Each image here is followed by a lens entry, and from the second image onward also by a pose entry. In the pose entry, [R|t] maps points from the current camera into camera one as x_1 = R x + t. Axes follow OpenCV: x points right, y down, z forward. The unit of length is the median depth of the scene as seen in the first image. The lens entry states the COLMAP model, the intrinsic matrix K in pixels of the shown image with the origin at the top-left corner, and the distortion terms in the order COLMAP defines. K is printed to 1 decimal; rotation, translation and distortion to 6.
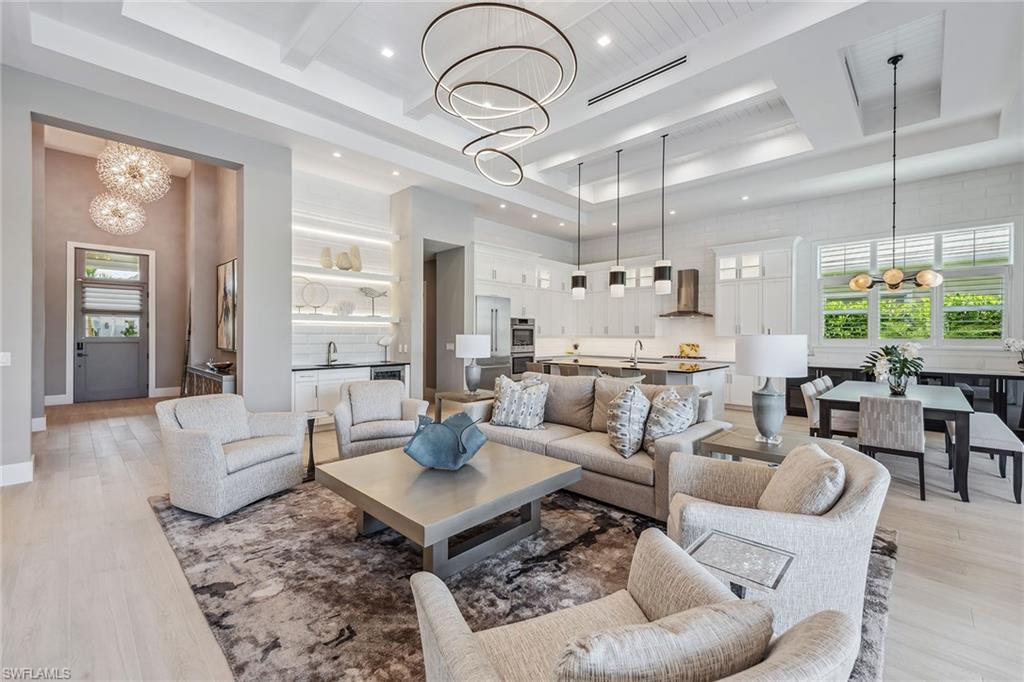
lens RADIAL K [[415.3, 0, 507.5], [0, 415.3, 338.4], [0, 0, 1]] dist [-0.004674, -0.000361]
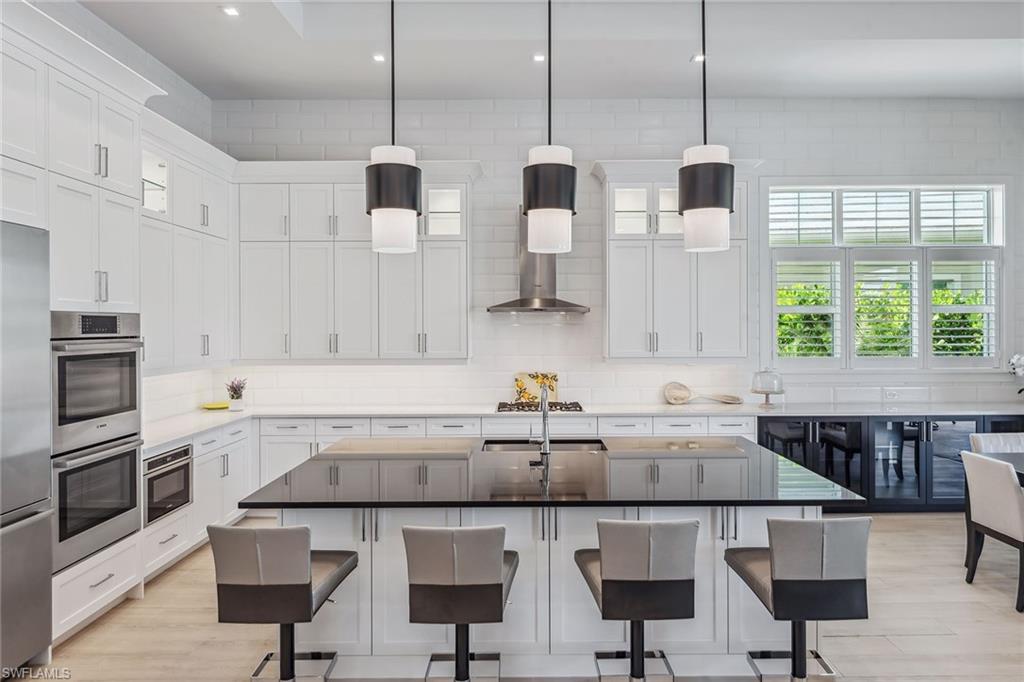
lens RADIAL K [[651.4, 0, 527.1], [0, 651.4, 327.1], [0, 0, 1]] dist [0.006441, -0.006150]
pose [[0.713390, -0.005419, 0.700746, -0.069990], [0.015456, 0.999849, -0.008003, -0.038073], [-0.700596, 0.016540, 0.713366, 0.621765]]
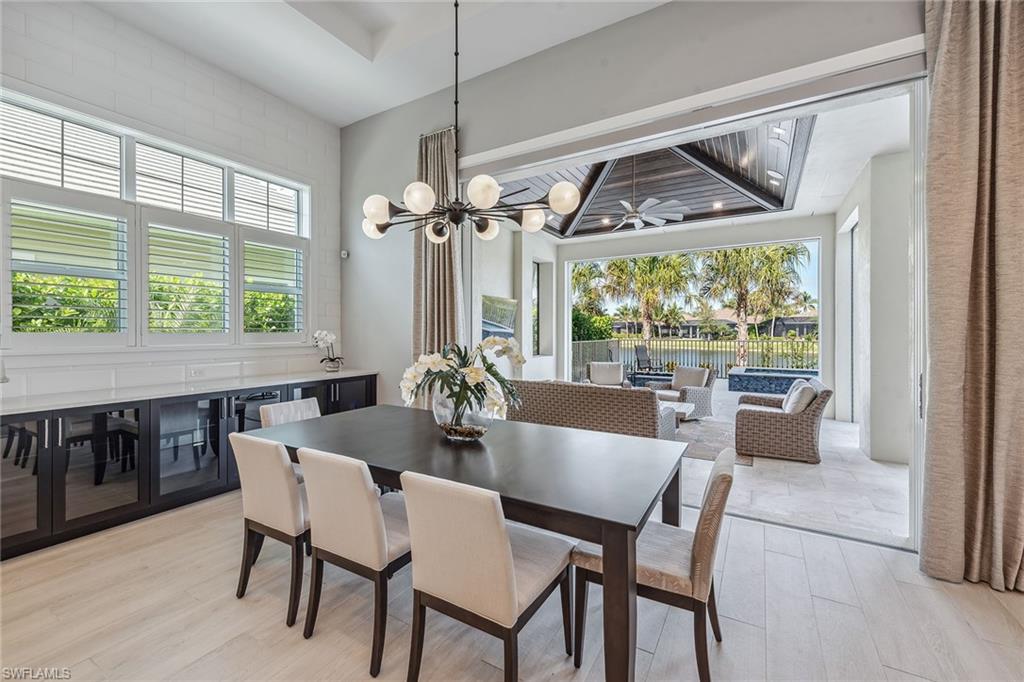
lens RADIAL K [[415.3, 0, 510.4], [0, 415.3, 333.2], [0, 0, 1]] dist [-0.004674, -0.000361]
pose [[-0.237122, -0.006126, 0.971461, 0.278274], [0.011721, 0.999889, 0.009166, 0.002282], [-0.971409, 0.013560, -0.237024, 0.644360]]
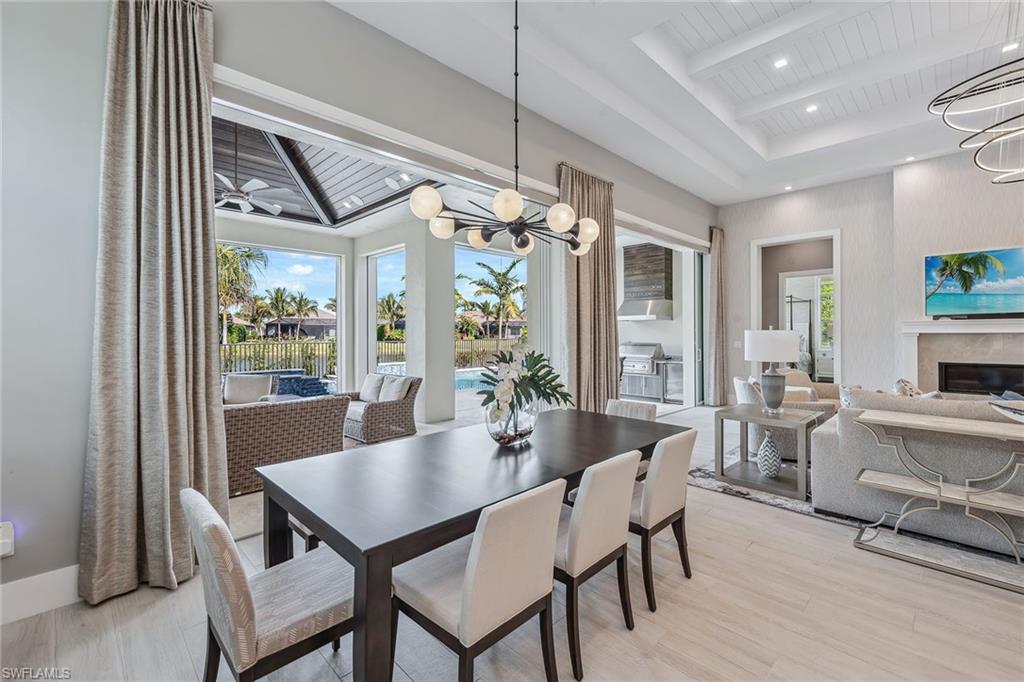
lens RADIAL K [[442.6, 0, 510.5], [0, 442.6, 330.2], [0, 0, 1]] dist [0.008867, -0.002994]
pose [[-0.999953, -0.002529, 0.009308, 0.582483], [-0.002480, 0.999983, 0.005218, -0.004159], [-0.009321, 0.005195, -0.999943, 0.947851]]
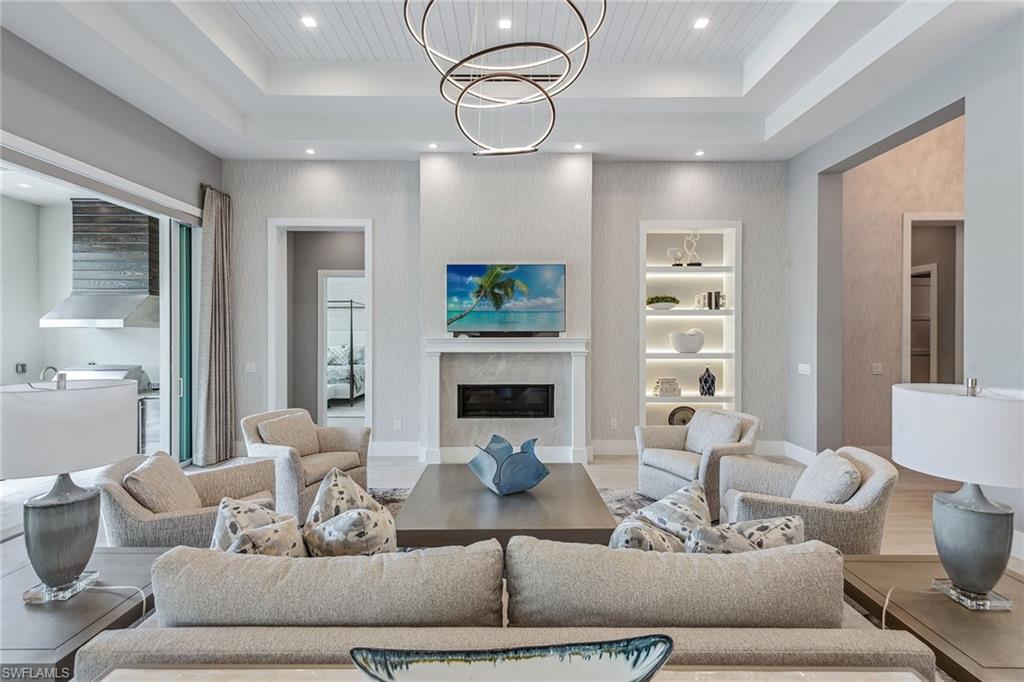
lens RADIAL K [[462.4, 0, 516.9], [0, 462.4, 338.2], [0, 0, 1]] dist [0.010912, -0.000048]
pose [[-0.699356, 0.001656, -0.714771, 0.268760], [-0.013908, 0.999776, 0.015925, -0.033005], [0.714638, 0.021078, -0.699177, 0.713221]]
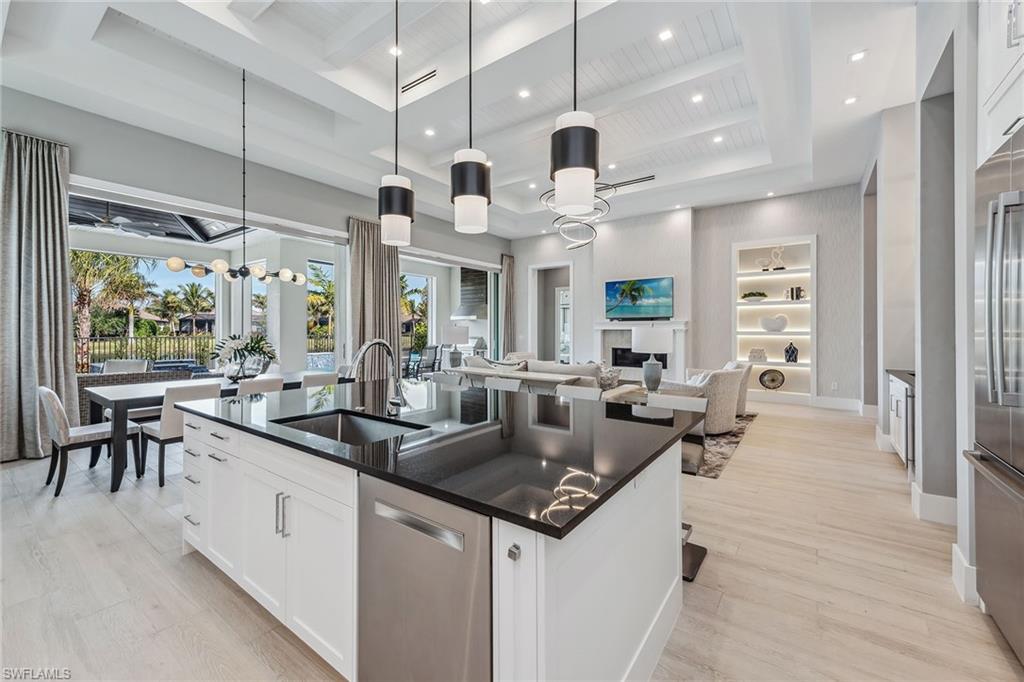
lens RADIAL K [[414.9, 0, 513.2], [0, 414.9, 330.0], [0, 0, 1]] dist [0.008415, -0.000884]
pose [[-0.987847, -0.008852, -0.155177, 0.276484], [-0.010426, 0.999902, 0.009328, -0.003822], [0.155080, 0.010832, -0.987843, 1.299467]]
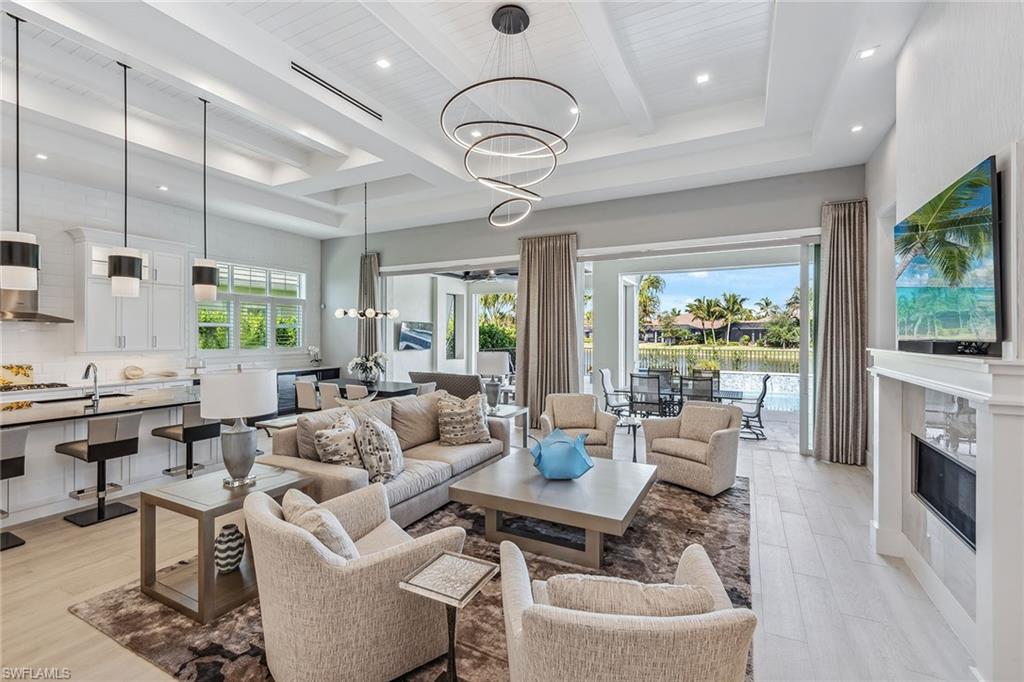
lens RADIAL K [[442.6, 0, 511.9], [0, 442.6, 337.2], [0, 0, 1]] dist [0.008867, -0.002994]
pose [[-0.292710, -0.009471, 0.956154, -0.509650], [0.008782, 0.999882, 0.012592, -0.038027], [-0.956161, 0.012083, -0.292592, 0.584926]]
